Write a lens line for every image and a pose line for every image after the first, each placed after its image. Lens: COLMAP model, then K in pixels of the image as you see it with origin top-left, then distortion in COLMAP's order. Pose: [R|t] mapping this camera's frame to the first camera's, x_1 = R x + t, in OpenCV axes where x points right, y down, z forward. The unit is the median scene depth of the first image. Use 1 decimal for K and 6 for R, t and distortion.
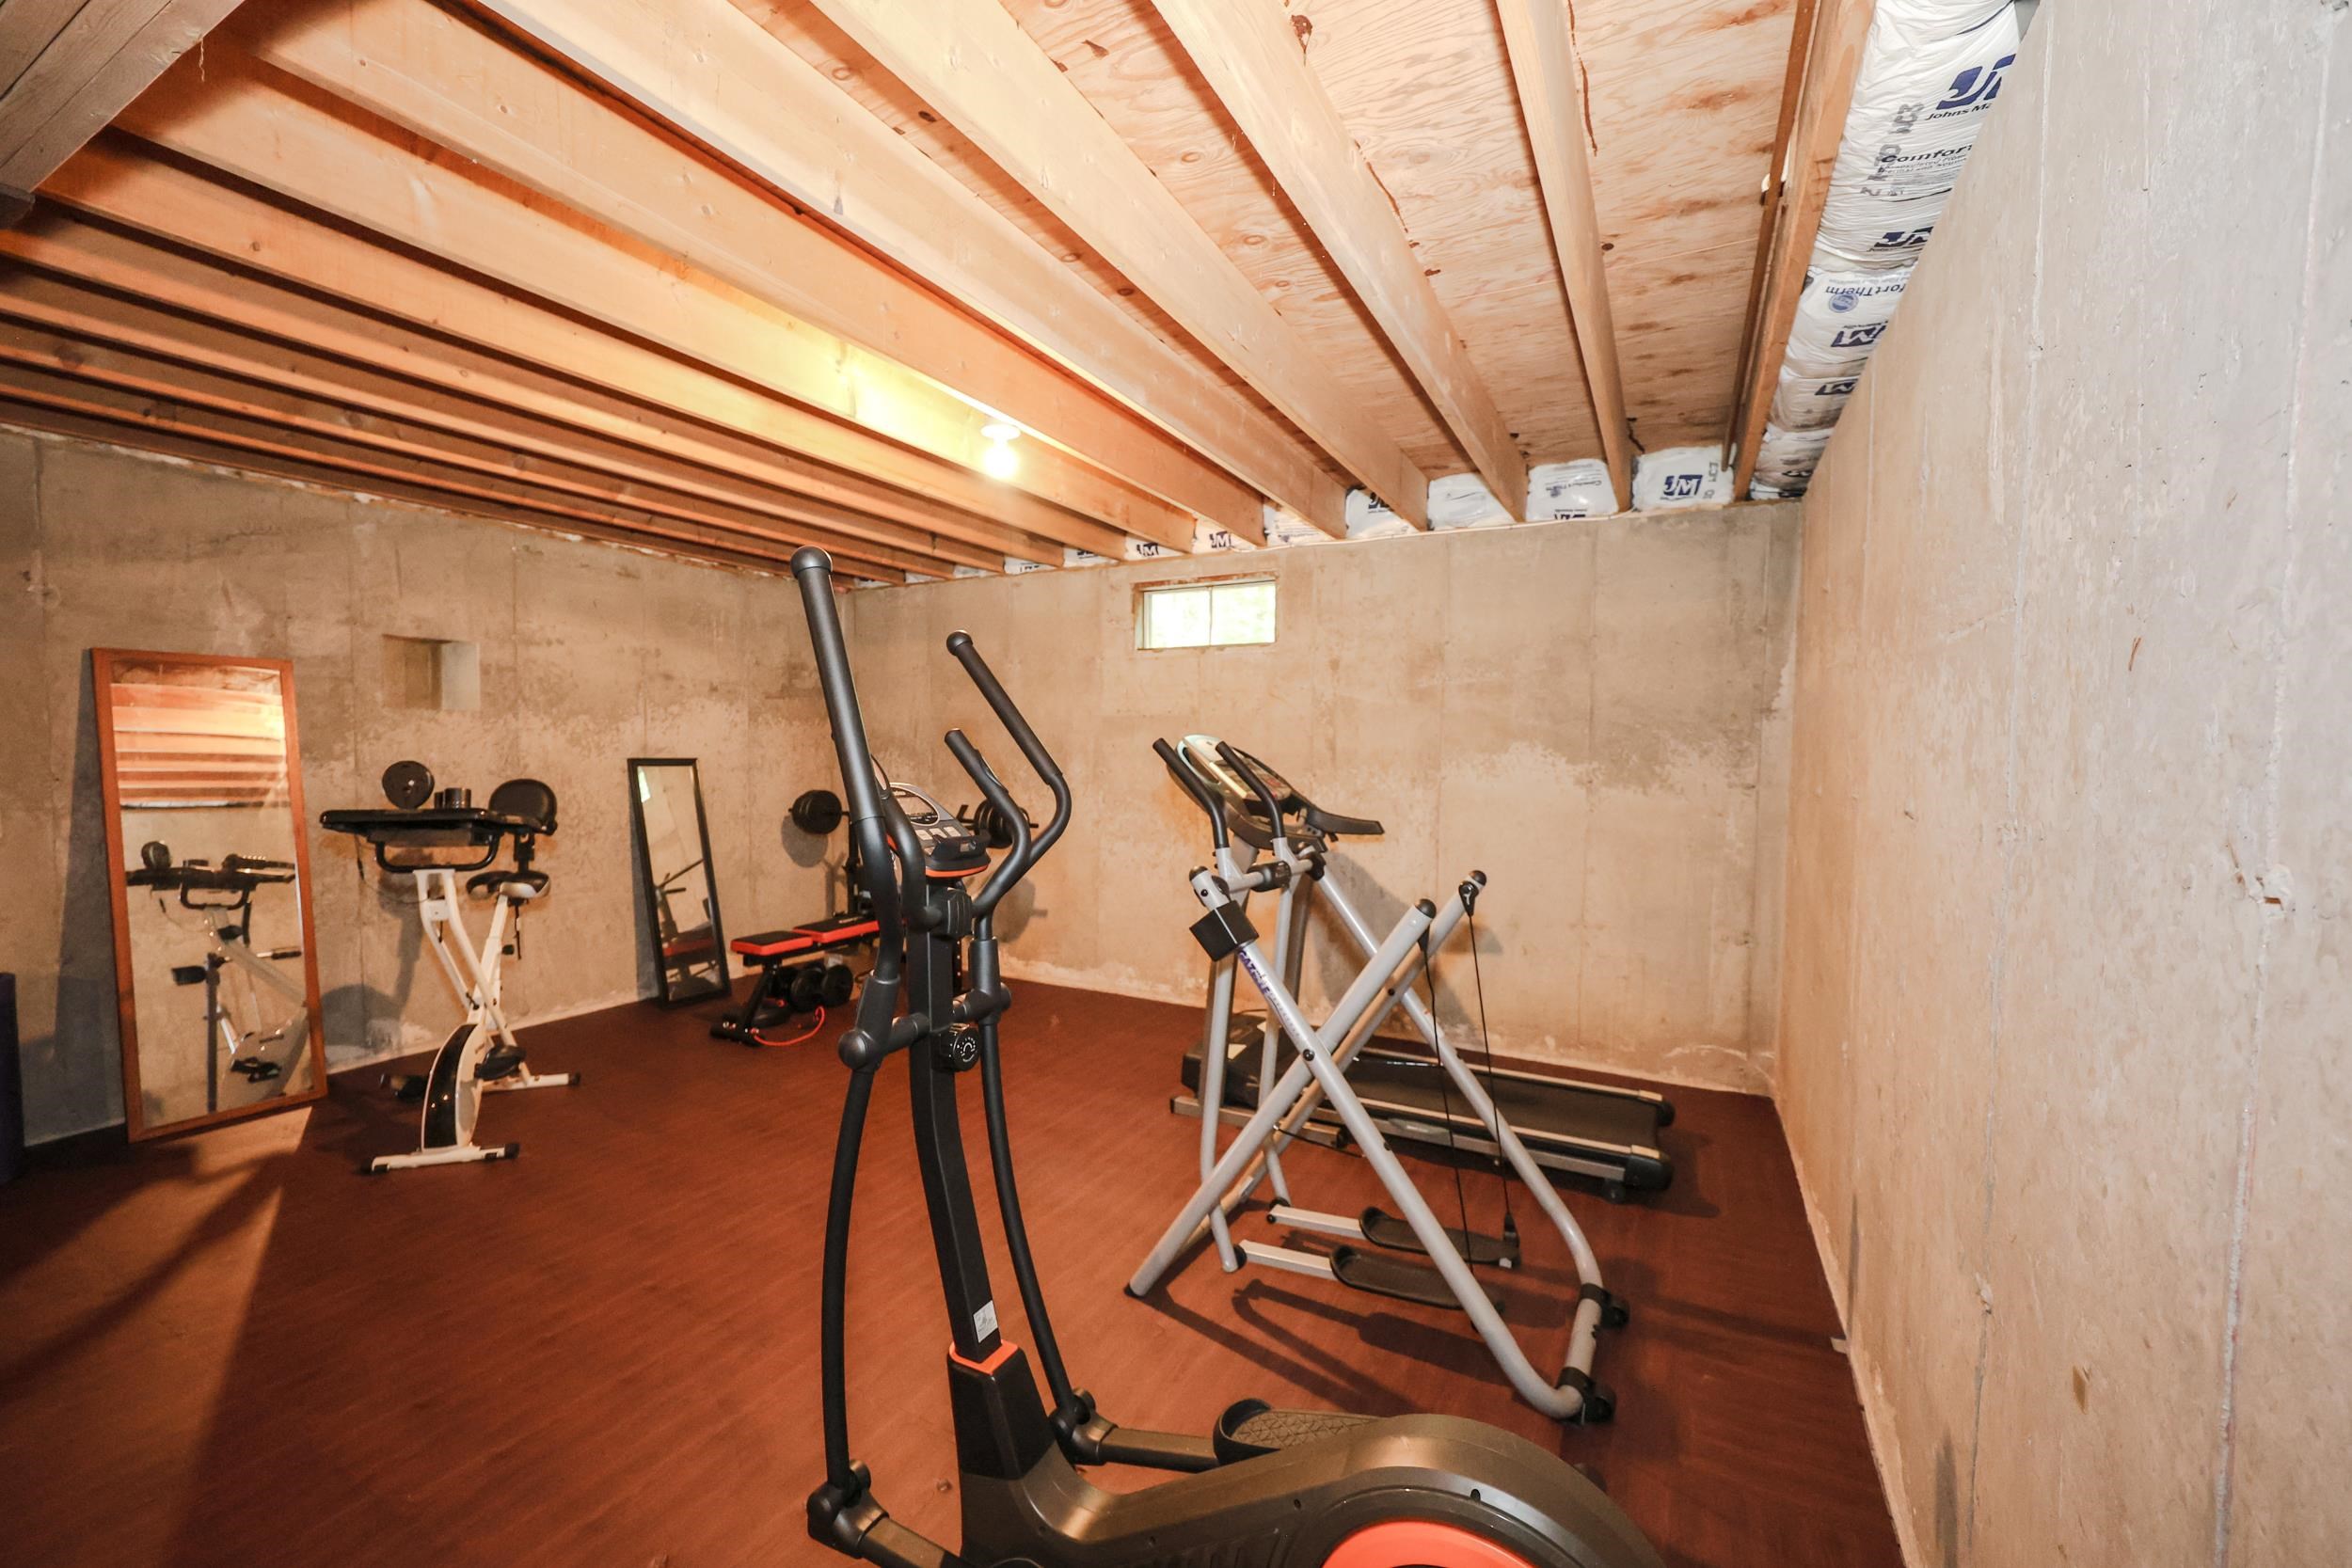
lens RADIAL K [[982.6, 0, 1156.2], [0, 982.6, 790.7], [0, 0, 1]] dist [0.001388, 0.000602]
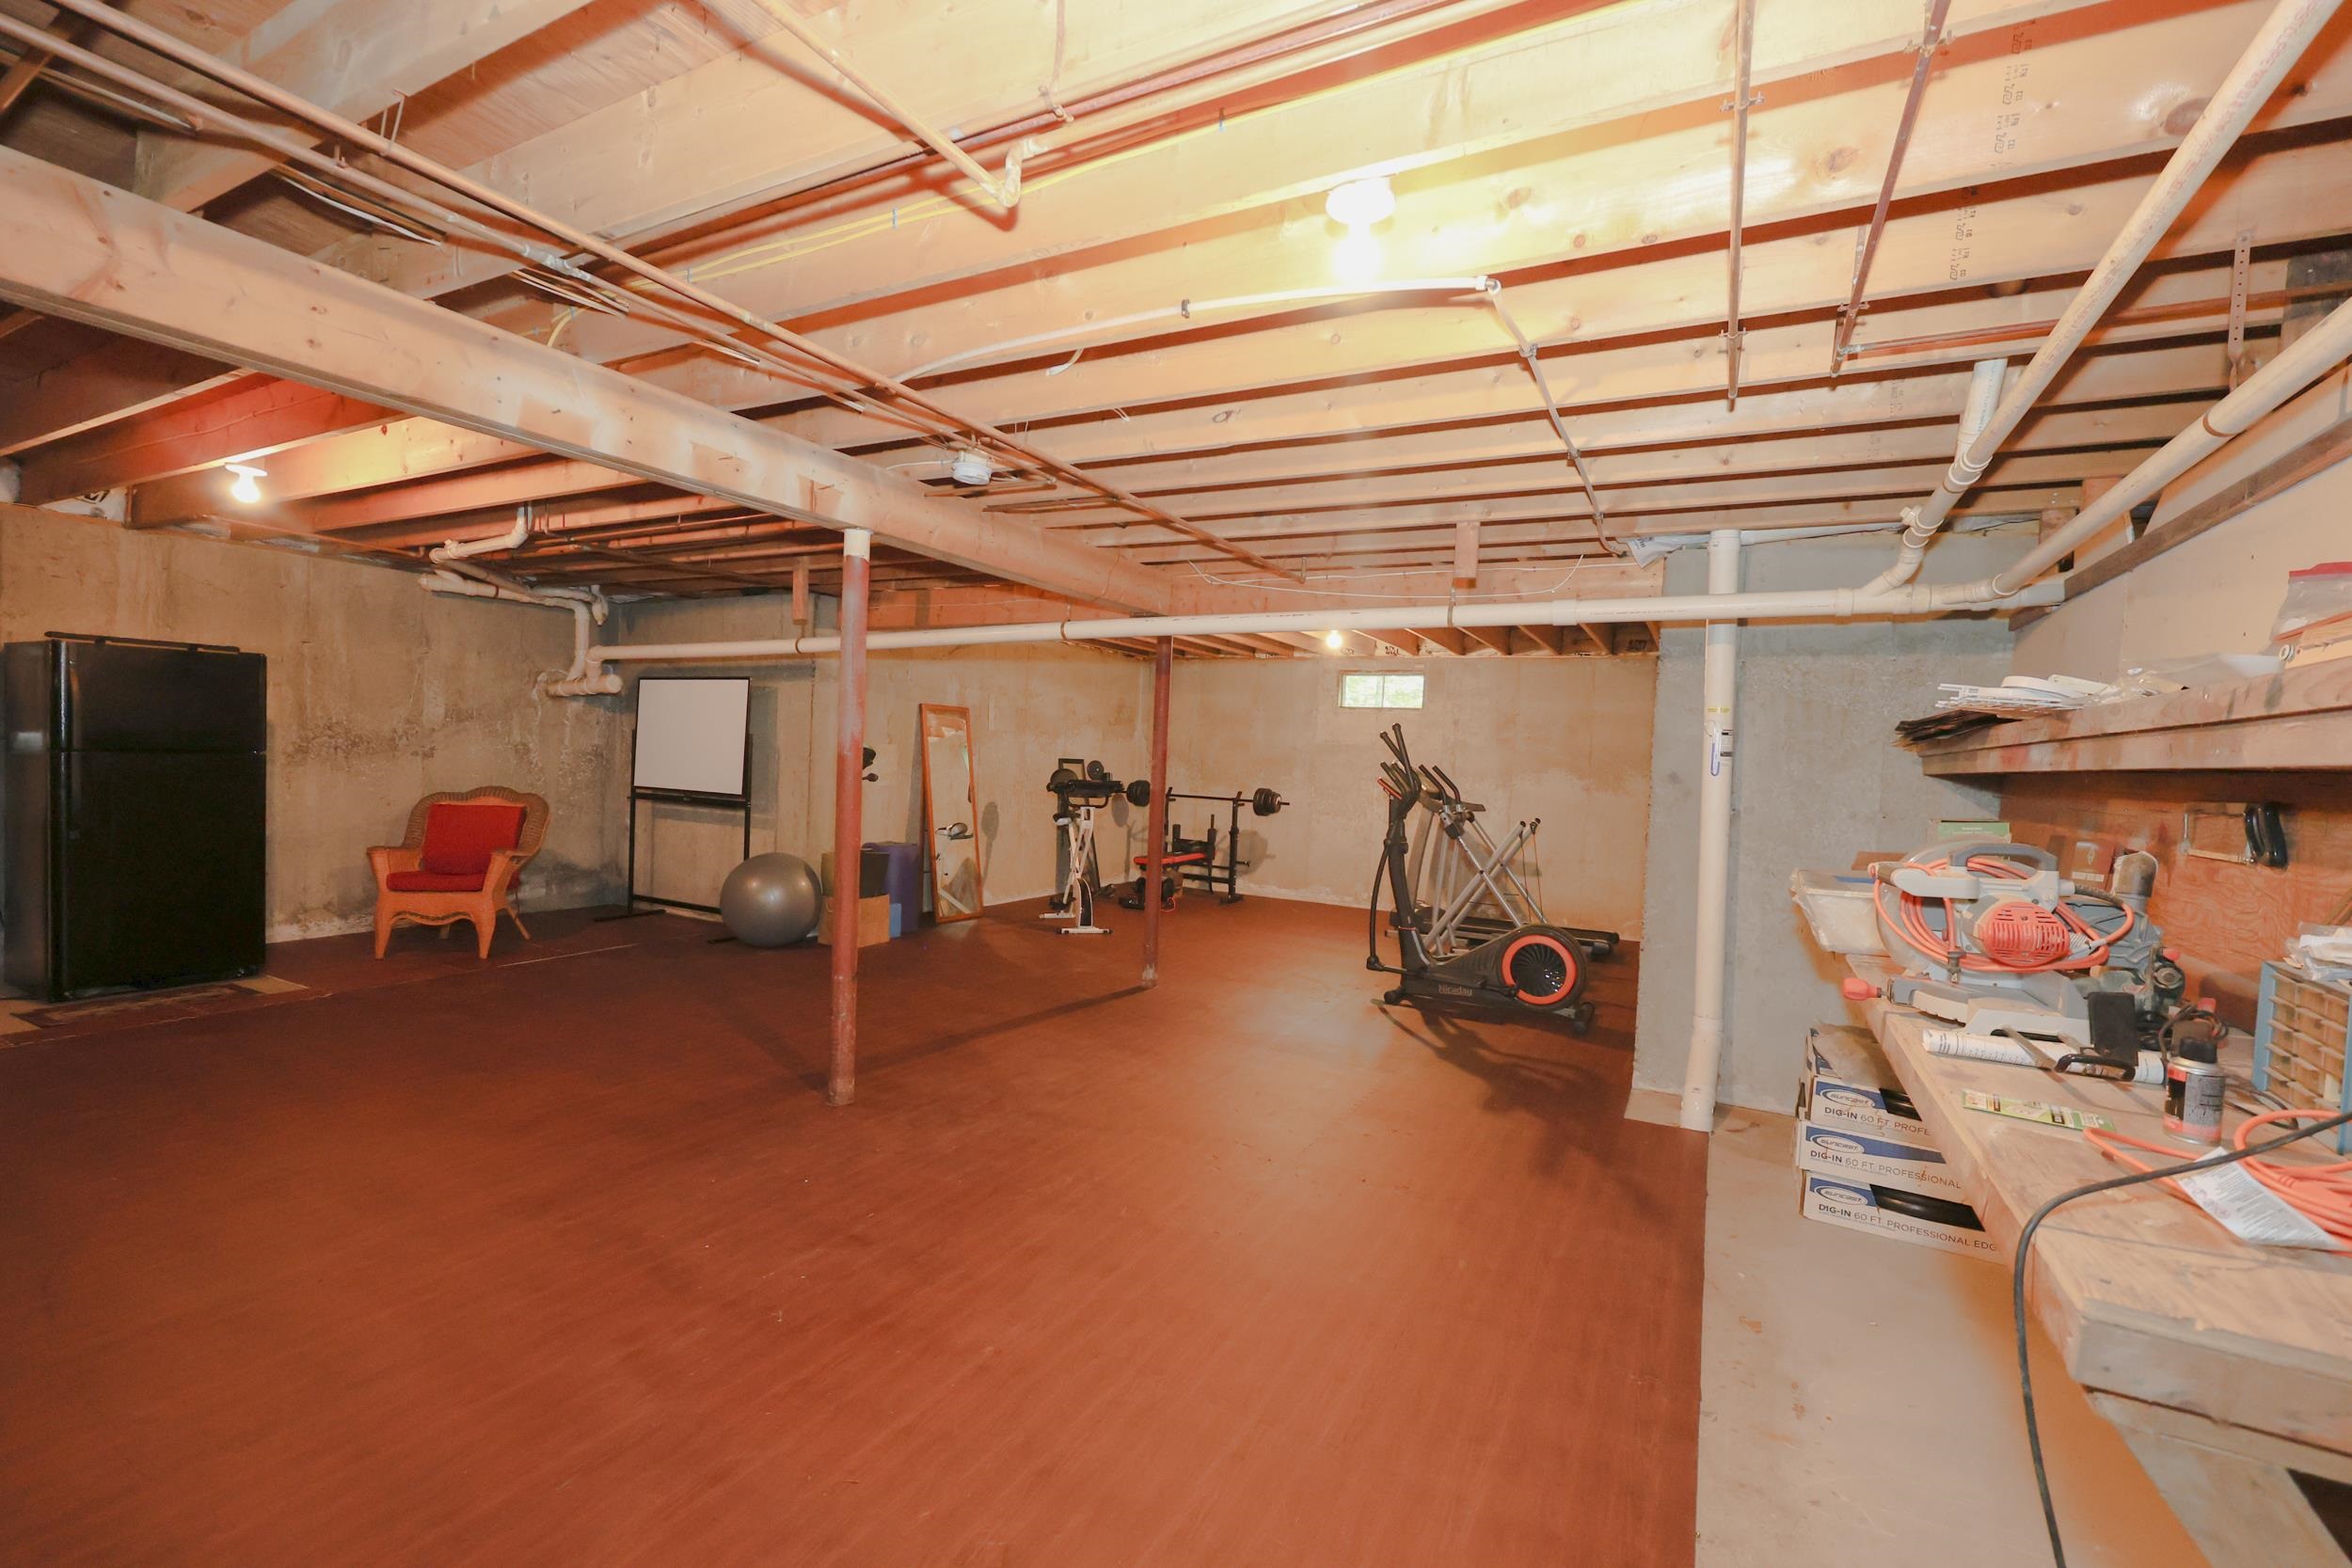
lens RADIAL K [[1024.1, 0, 1176.0], [0, 1024.1, 784.0], [0, 0, 1]] dist [-0.000615, -0.000082]
pose [[0.999381, 0.035075, 0.002821, -0.353109], [-0.035038, 0.999309, -0.012367, 0.031537], [-0.003253, 0.012261, 0.999920, -0.947331]]
